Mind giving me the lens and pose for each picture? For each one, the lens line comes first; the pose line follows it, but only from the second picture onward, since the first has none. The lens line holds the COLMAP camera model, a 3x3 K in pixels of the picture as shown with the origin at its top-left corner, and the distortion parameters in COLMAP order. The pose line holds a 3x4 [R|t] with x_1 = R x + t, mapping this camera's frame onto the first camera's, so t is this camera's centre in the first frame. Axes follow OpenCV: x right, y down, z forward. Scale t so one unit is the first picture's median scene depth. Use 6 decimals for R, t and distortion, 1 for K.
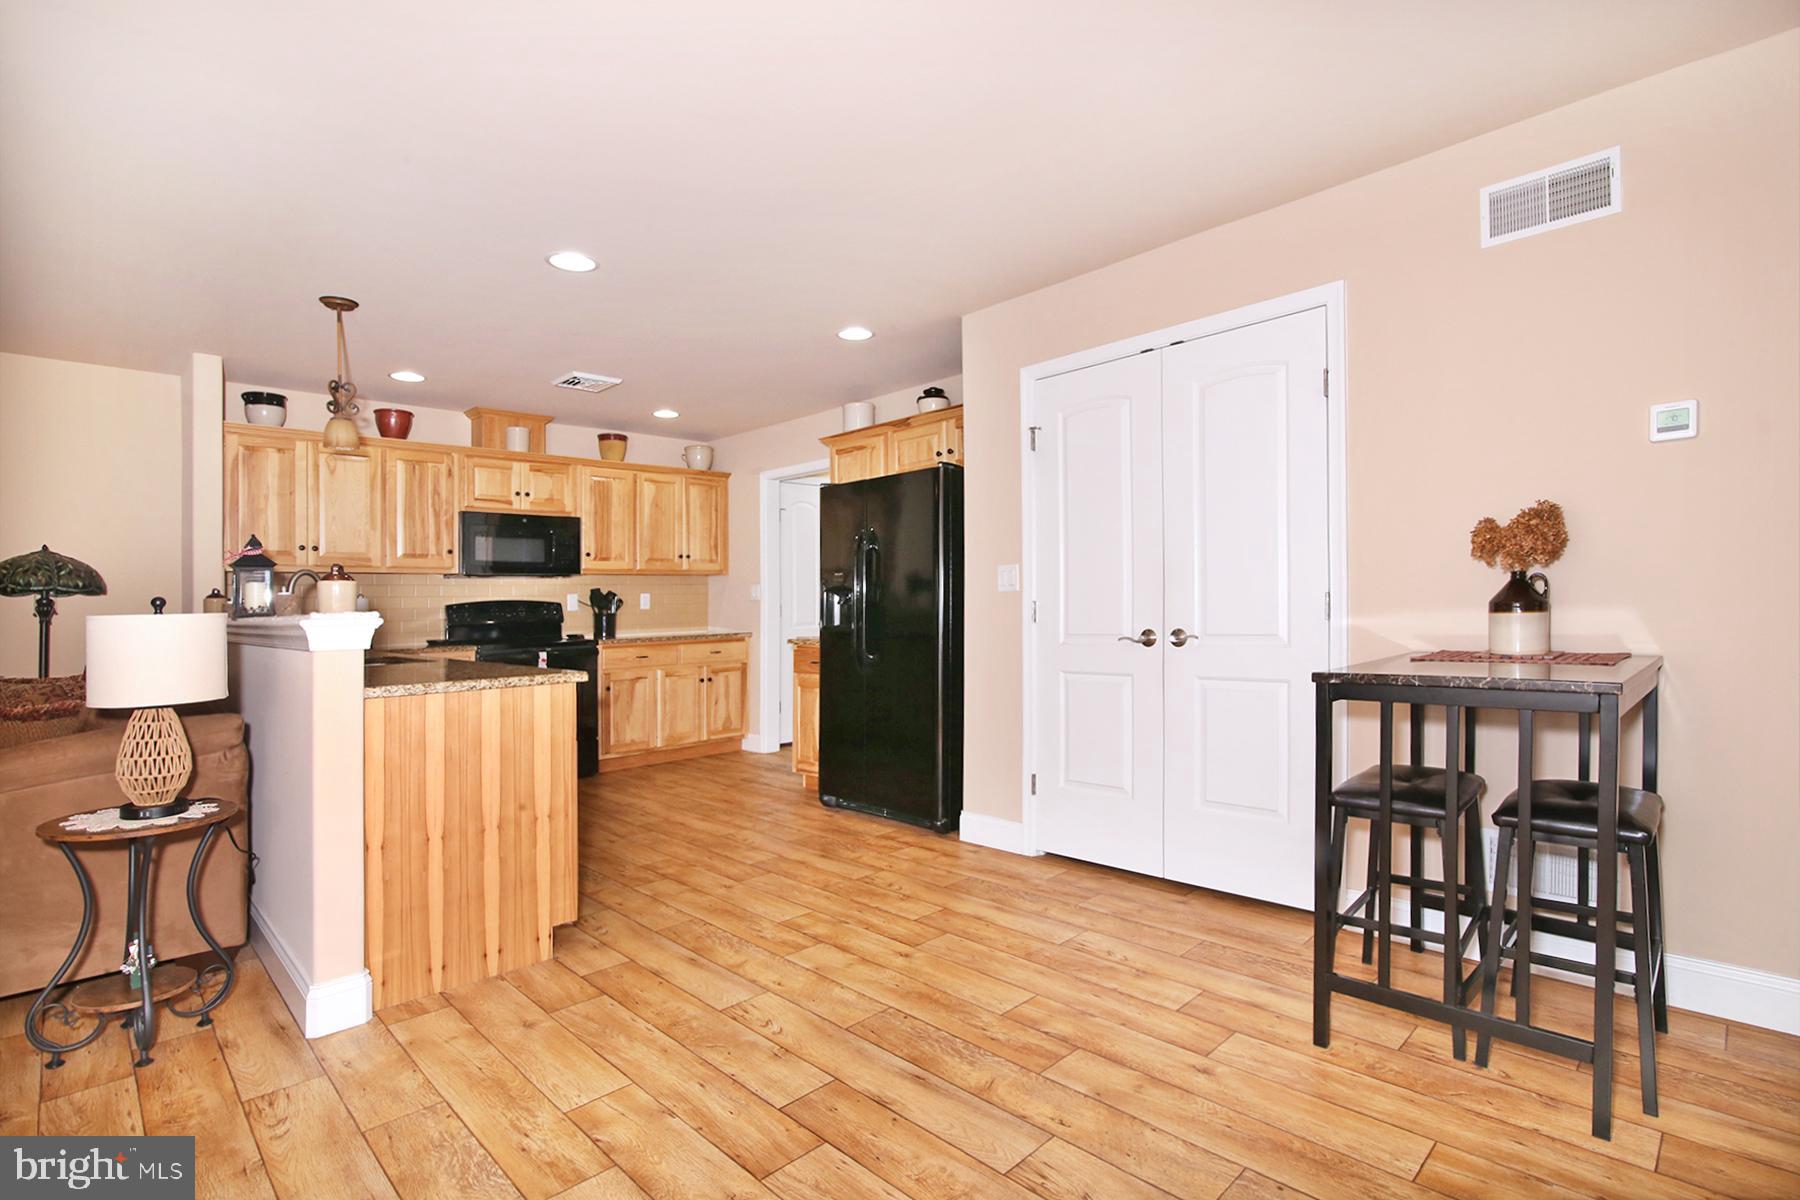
lens RADIAL K [[844.4, 0, 908.2], [0, 844.4, 609.4], [0, 0, 1]] dist [-0.017397, 0.000157]
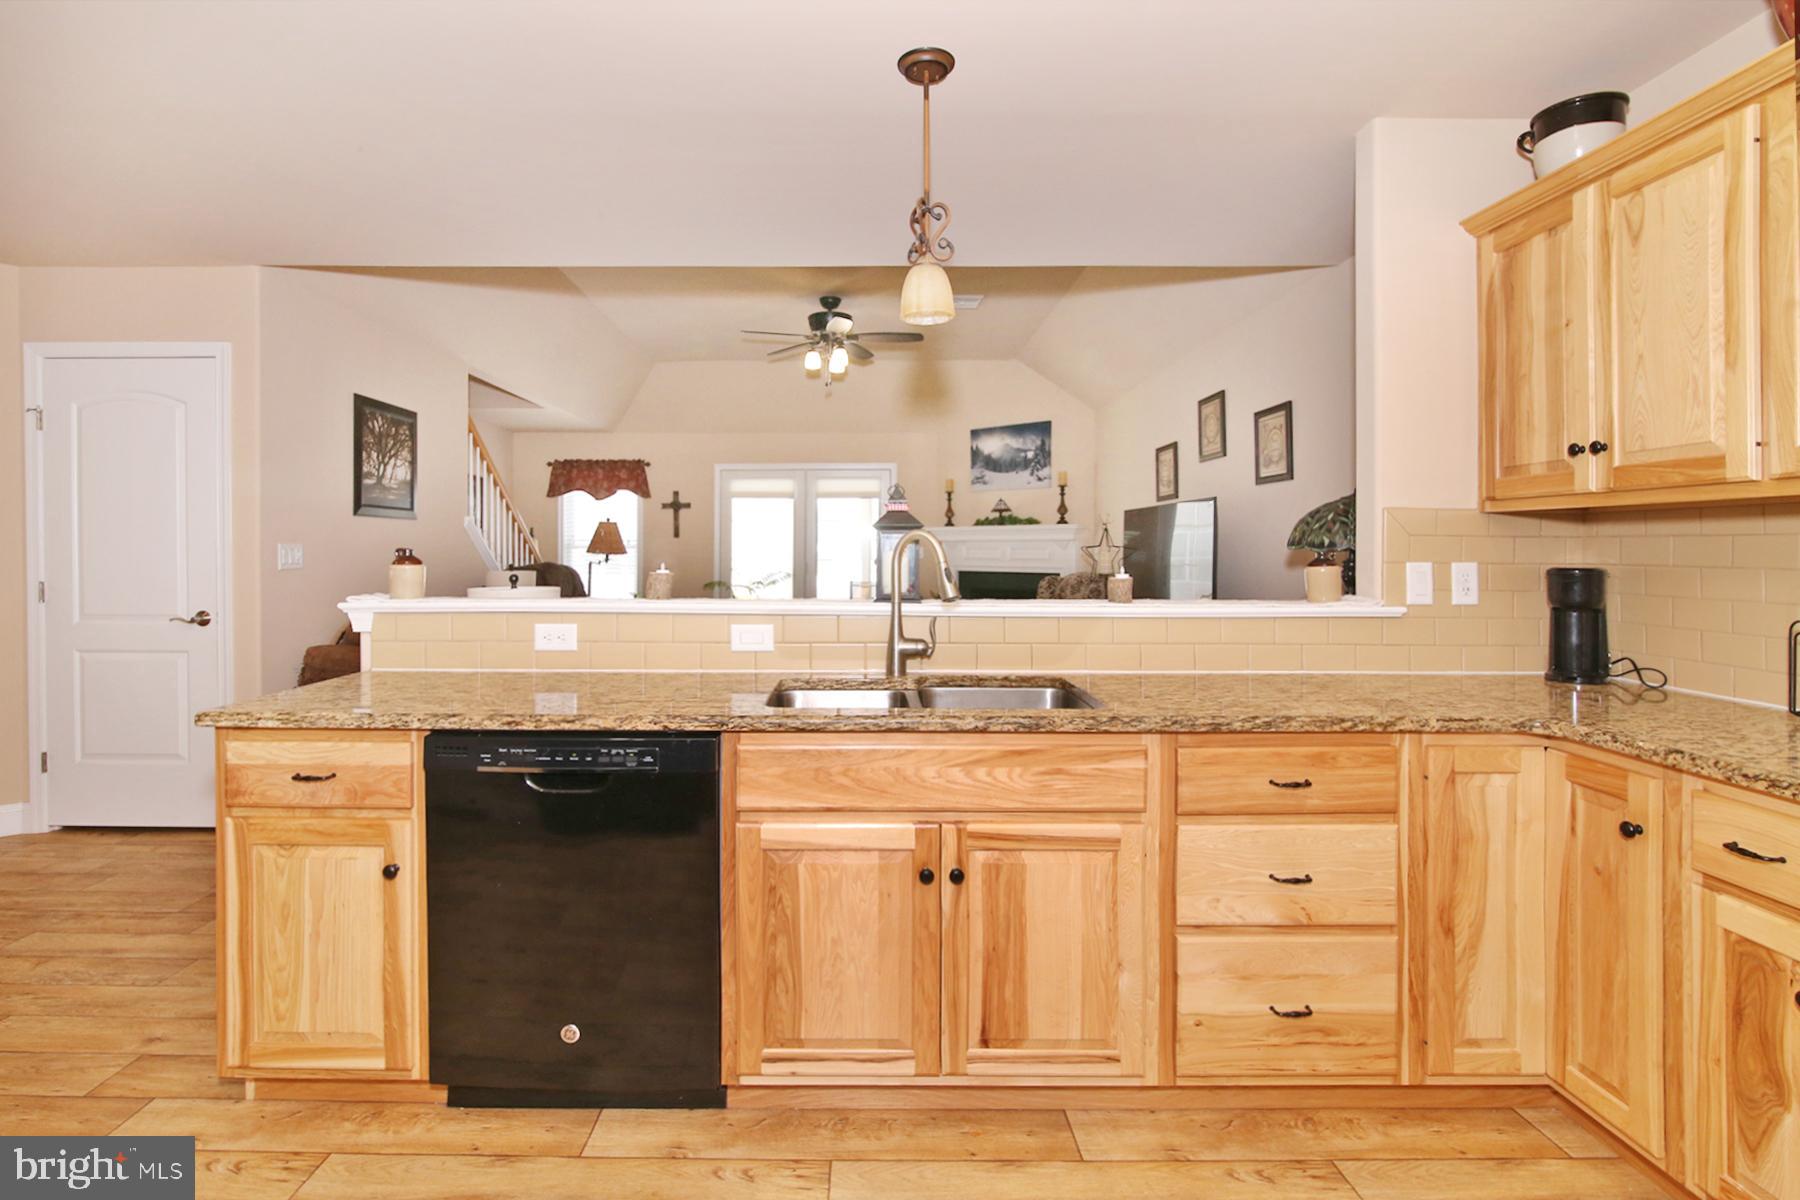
lens RADIAL K [[866.9, 0, 869.6], [0, 866.9, 566.4], [0, 0, 1]] dist [-0.021106, 0.000386]
pose [[-0.698032, 0.039674, -0.714967, -0.153759], [0.004877, 0.998704, 0.050657, -0.033986], [0.716050, 0.031873, -0.697321, 0.951204]]
